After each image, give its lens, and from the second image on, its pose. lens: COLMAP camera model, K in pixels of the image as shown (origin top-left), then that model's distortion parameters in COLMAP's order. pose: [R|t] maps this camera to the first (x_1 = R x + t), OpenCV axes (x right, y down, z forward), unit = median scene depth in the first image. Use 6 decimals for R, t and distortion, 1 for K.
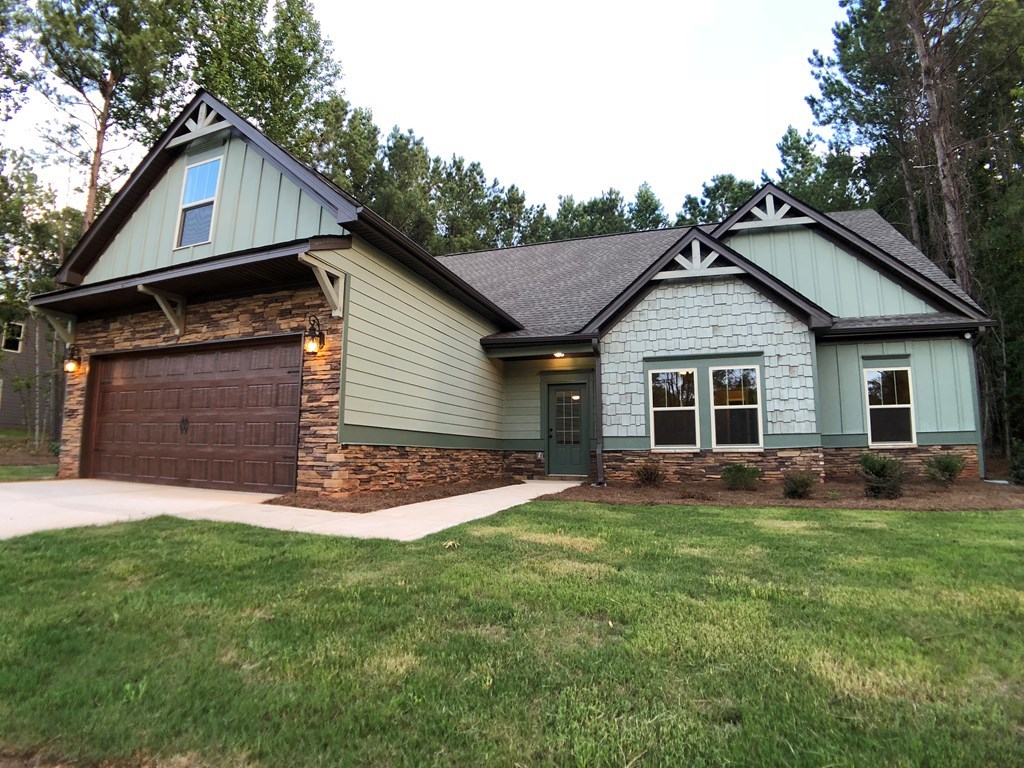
lens RADIAL K [[540.0, 0, 508.5], [0, 540.0, 378.9], [0, 0, 1]] dist [-0.132191, 0.020589]
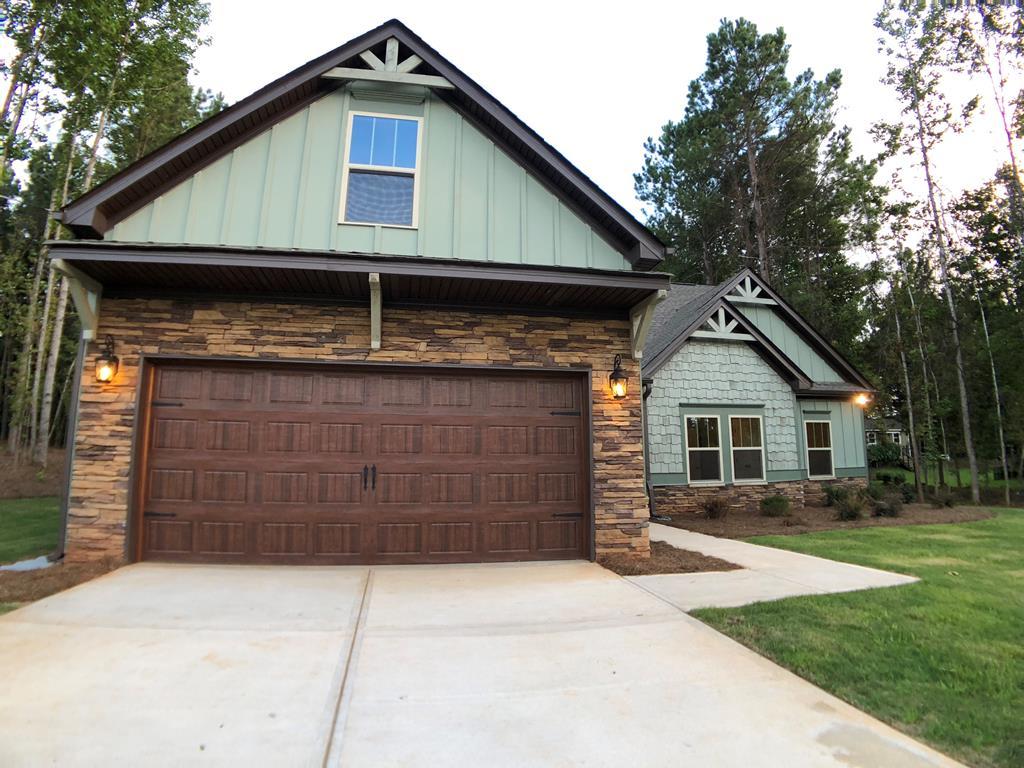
lens RADIAL K [[540.0, 0, 508.5], [0, 540.0, 378.9], [0, 0, 1]] dist [-0.132191, 0.020589]
pose [[0.862768, 0.077027, 0.499698, -0.741657], [-0.062102, 0.996988, -0.046458, -0.019191], [-0.501772, 0.009050, 0.864953, 0.235751]]
